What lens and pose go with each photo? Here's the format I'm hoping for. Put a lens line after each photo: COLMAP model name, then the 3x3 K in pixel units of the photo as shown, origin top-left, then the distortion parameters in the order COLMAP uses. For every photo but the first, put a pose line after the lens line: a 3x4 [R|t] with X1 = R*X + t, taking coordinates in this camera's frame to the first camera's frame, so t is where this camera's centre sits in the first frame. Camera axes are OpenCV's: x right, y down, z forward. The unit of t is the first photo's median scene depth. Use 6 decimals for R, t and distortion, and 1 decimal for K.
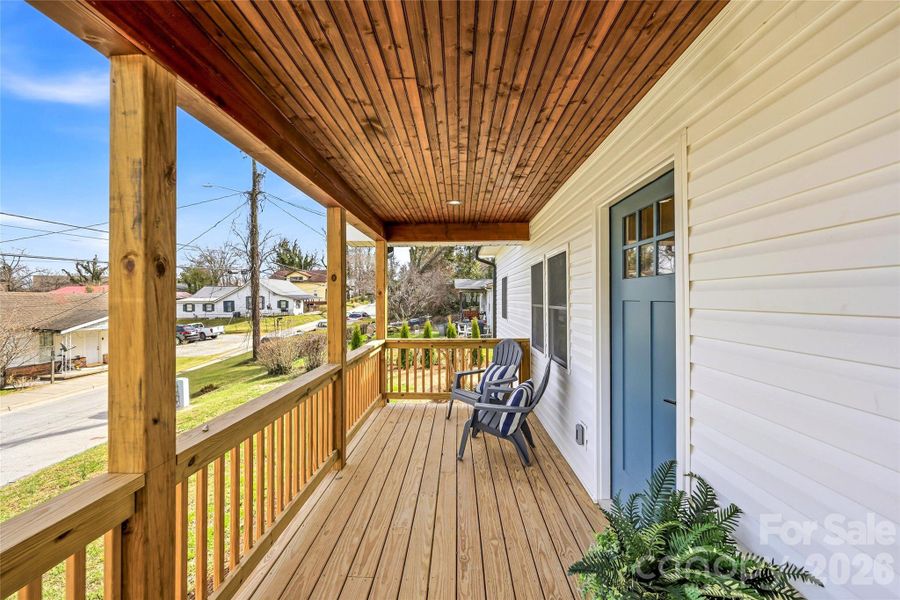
lens RADIAL K [[356.6, 0, 450.0], [0, 356.6, 300.0], [0, 0, 1]] dist [-0.000132, -0.000031]
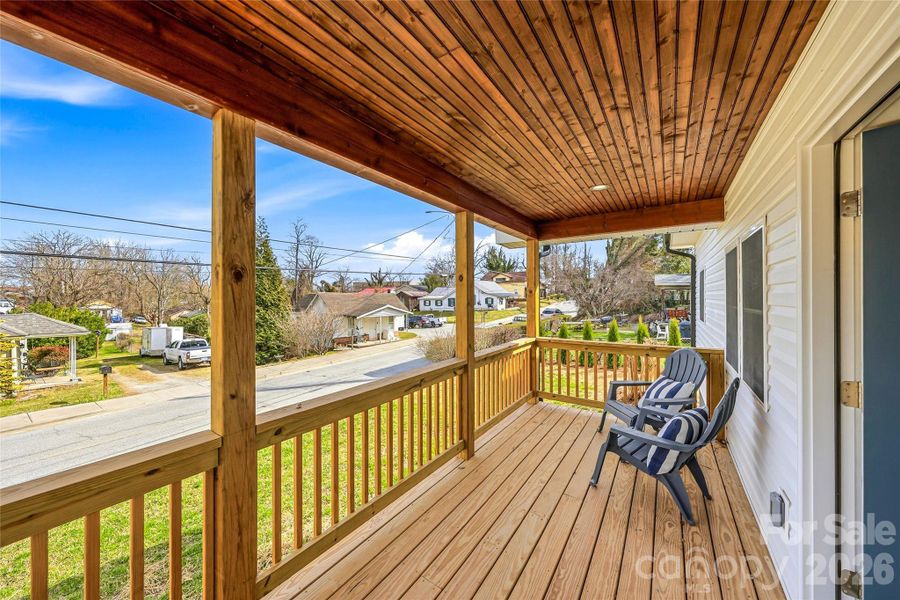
lens RADIAL K [[319.9, 0, 450.2], [0, 319.9, 298.2], [0, 0, 1]] dist [-0.000406, -0.000060]
pose [[0.839426, 0.002798, -0.543466, 0.148376], [-0.001486, 0.999995, 0.002853, -0.004513], [0.543472, -0.001588, 0.839426, 0.159764]]
